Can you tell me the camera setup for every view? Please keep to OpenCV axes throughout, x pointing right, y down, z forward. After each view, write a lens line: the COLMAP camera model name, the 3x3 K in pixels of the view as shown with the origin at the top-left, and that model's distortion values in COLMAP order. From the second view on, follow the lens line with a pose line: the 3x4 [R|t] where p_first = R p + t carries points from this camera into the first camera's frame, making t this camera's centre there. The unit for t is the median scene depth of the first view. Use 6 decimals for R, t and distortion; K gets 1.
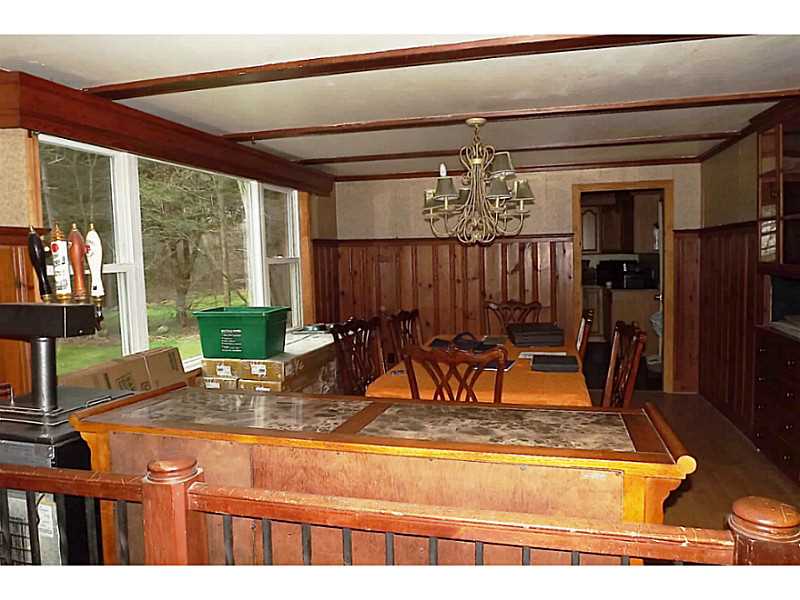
lens RADIAL K [[580.9, 0, 400.0], [0, 580.9, 300.0], [0, 0, 1]] dist [-0.032867, -0.004571]
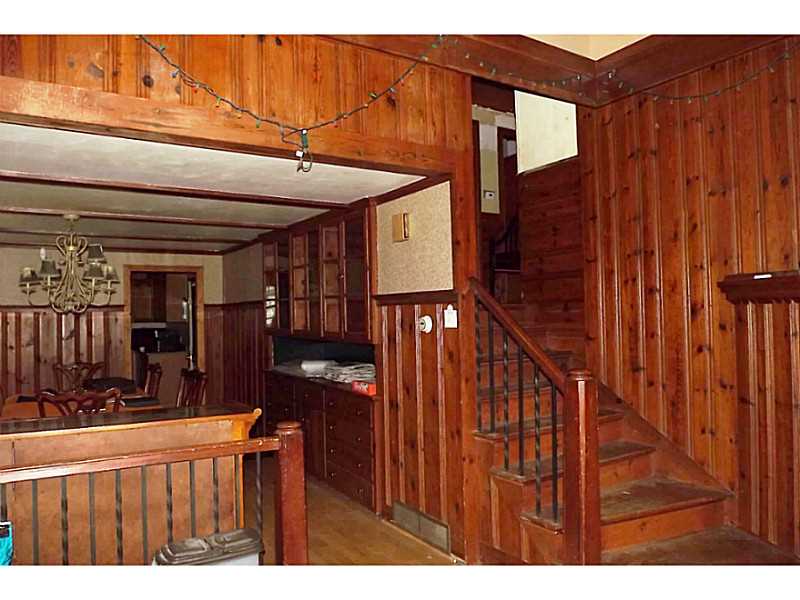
lens RADIAL K [[580.9, 0, 400.0], [0, 580.9, 300.0], [0, 0, 1]] dist [-0.032867, -0.004571]
pose [[0.687938, 0.031533, 0.725084, -0.172623], [0.055146, 0.993896, -0.095544, 0.019985], [-0.723671, 0.105714, 0.682001, -0.223109]]
